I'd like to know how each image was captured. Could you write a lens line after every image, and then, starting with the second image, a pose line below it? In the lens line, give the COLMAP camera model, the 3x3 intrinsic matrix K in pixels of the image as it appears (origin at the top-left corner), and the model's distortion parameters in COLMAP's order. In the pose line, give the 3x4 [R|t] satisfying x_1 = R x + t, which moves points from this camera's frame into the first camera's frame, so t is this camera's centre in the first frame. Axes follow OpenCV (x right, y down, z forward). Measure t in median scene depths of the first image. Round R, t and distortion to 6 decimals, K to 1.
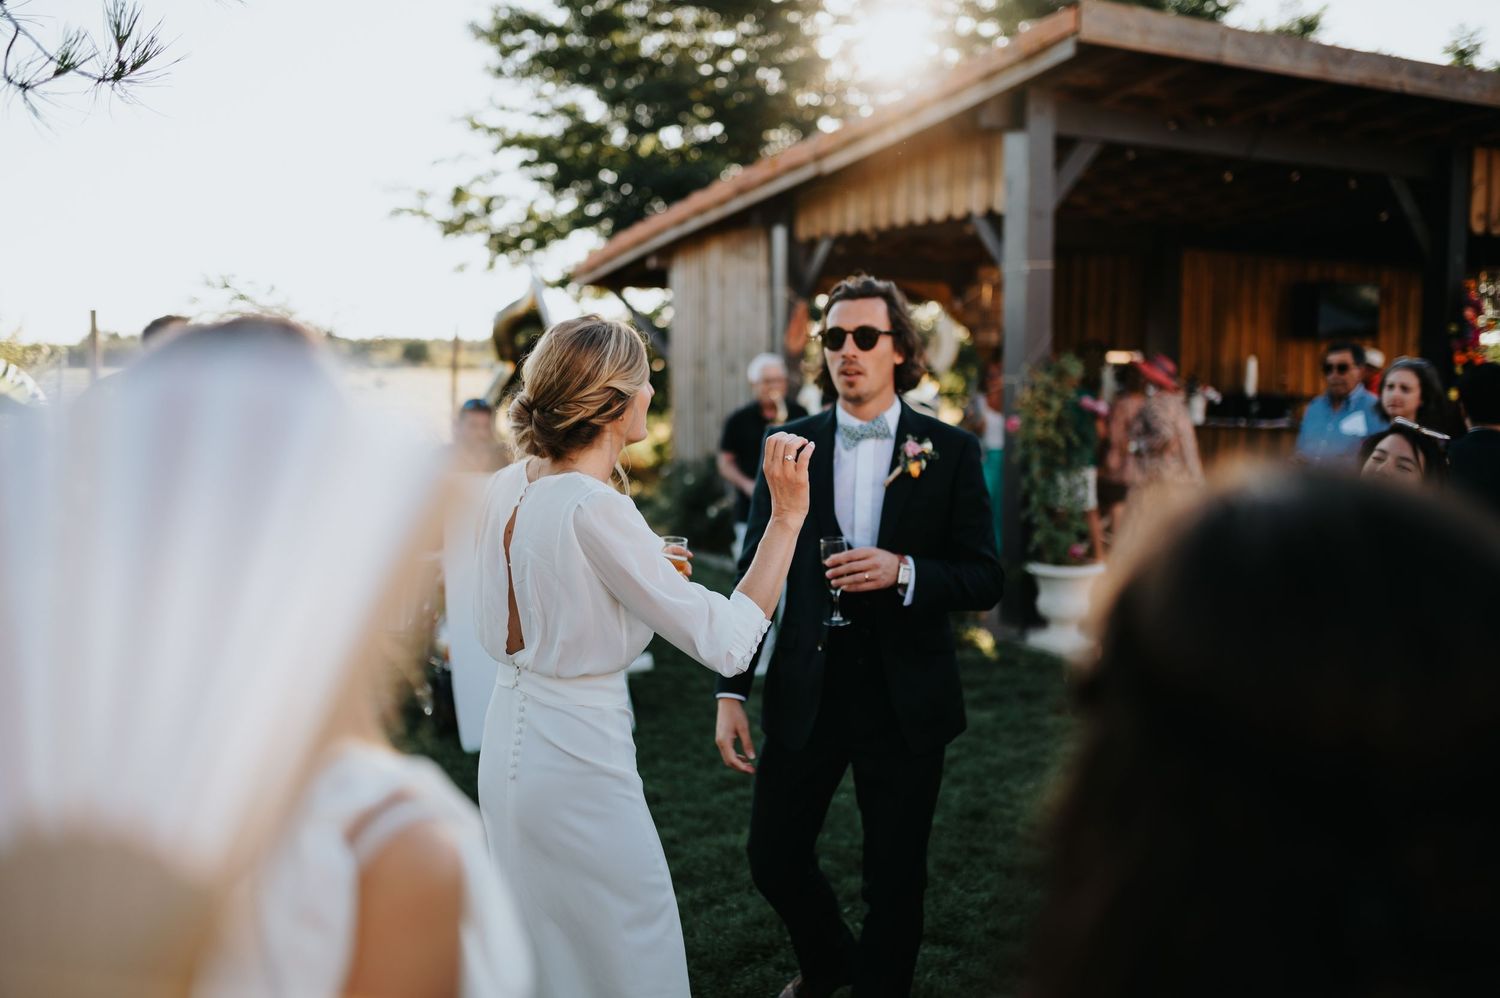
lens RADIAL K [[1440.1, 0, 756.1], [0, 1440.1, 494.4], [0, 0, 1]] dist [-0.052760, 0.104875]
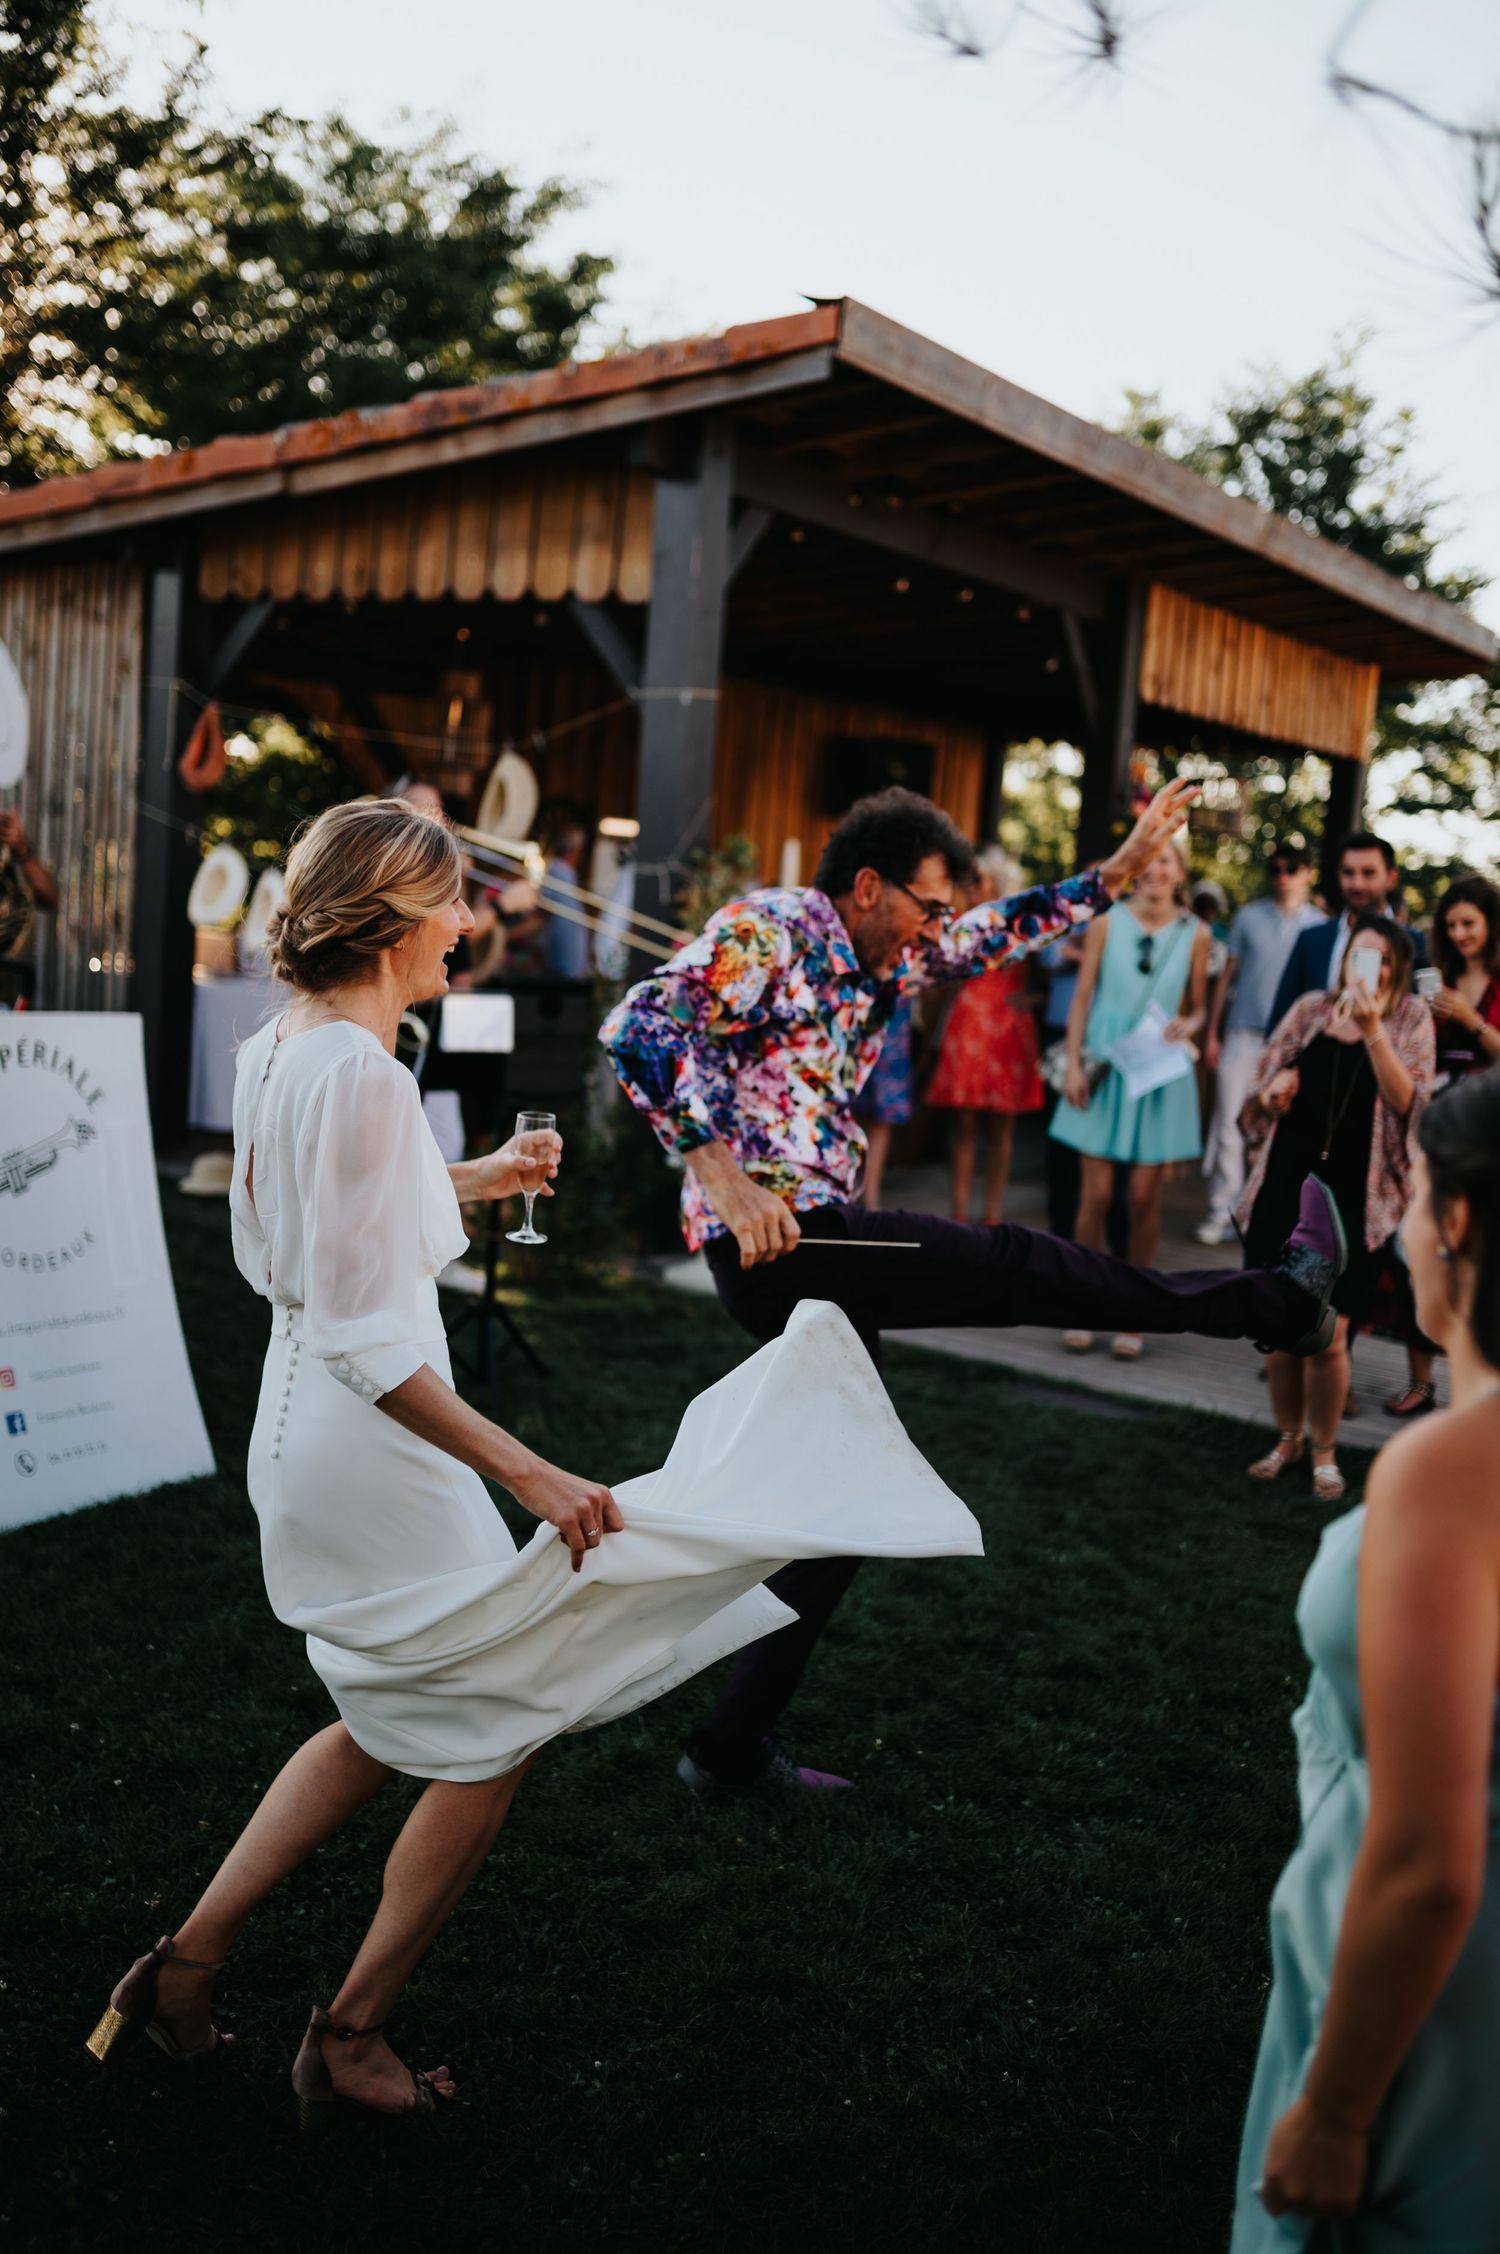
lens RADIAL K [[2164.0, 0, 762.5], [0, 2164.0, 1083.2], [0, 0, 1]] dist [-0.052760, 0.104875]
pose [[0.887025, 0.018180, 0.461364, -0.174446], [-0.036640, 0.998845, 0.031084, -0.012432], [-0.460266, -0.044477, 0.886666, 0.094650]]
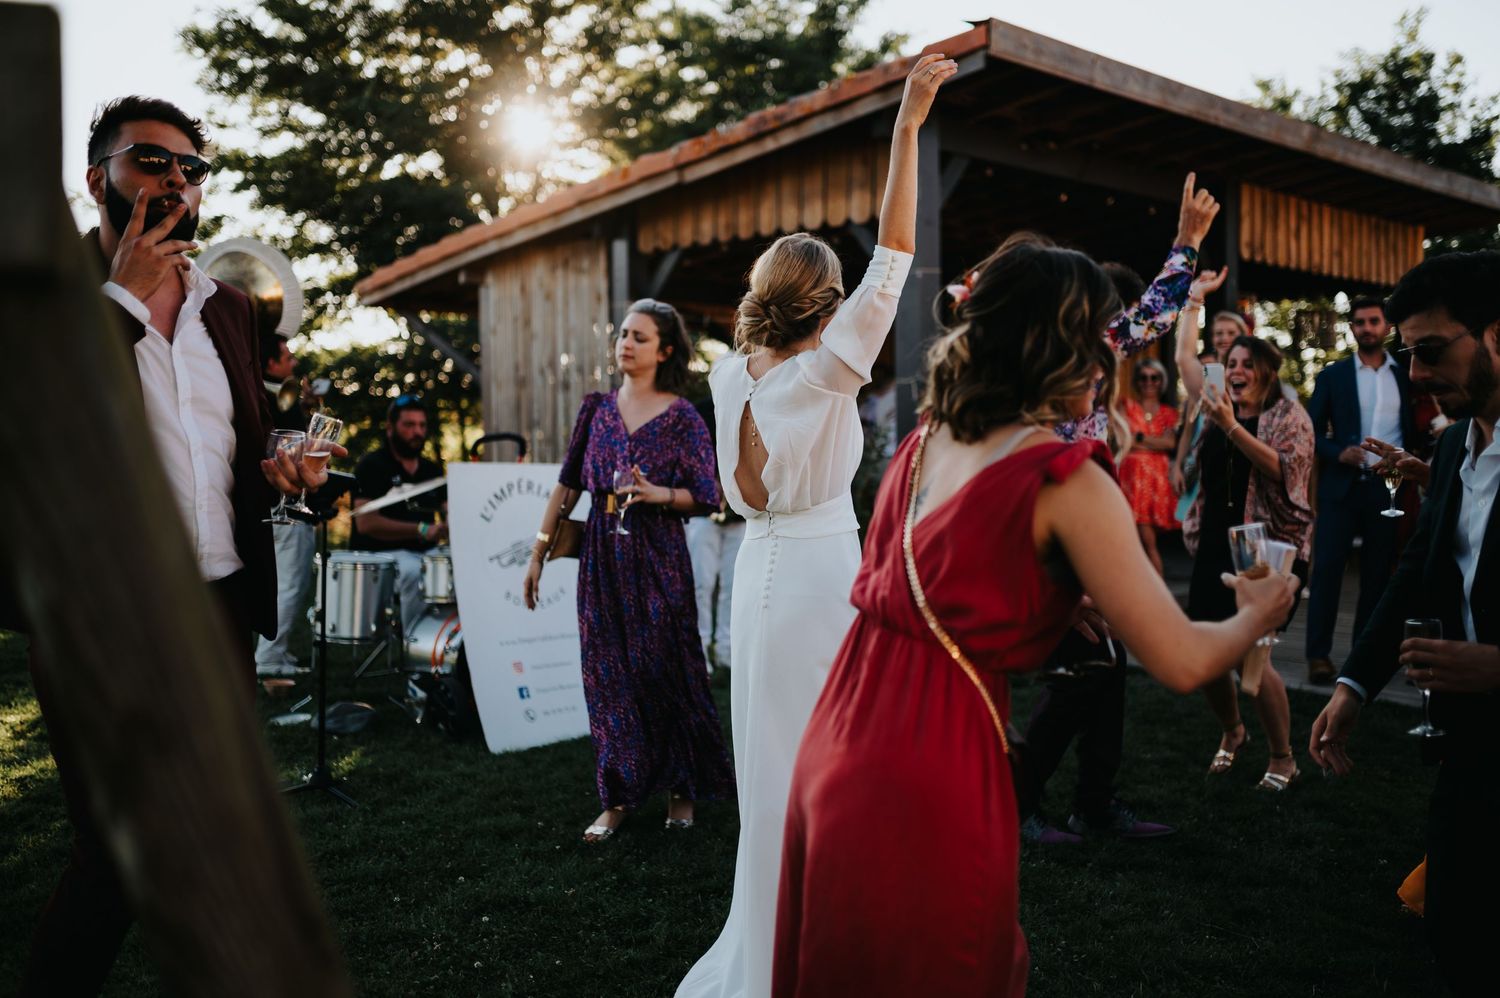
lens RADIAL K [[1440.1, 0, 756.1], [0, 1440.1, 494.4], [0, 0, 1]] dist [-0.052760, 0.104875]
pose [[0.966243, -0.019491, 0.256894, -0.154894], [0.029333, 0.998973, -0.034532, 0.028449], [-0.255957, 0.040902, 0.965822, 0.020449]]
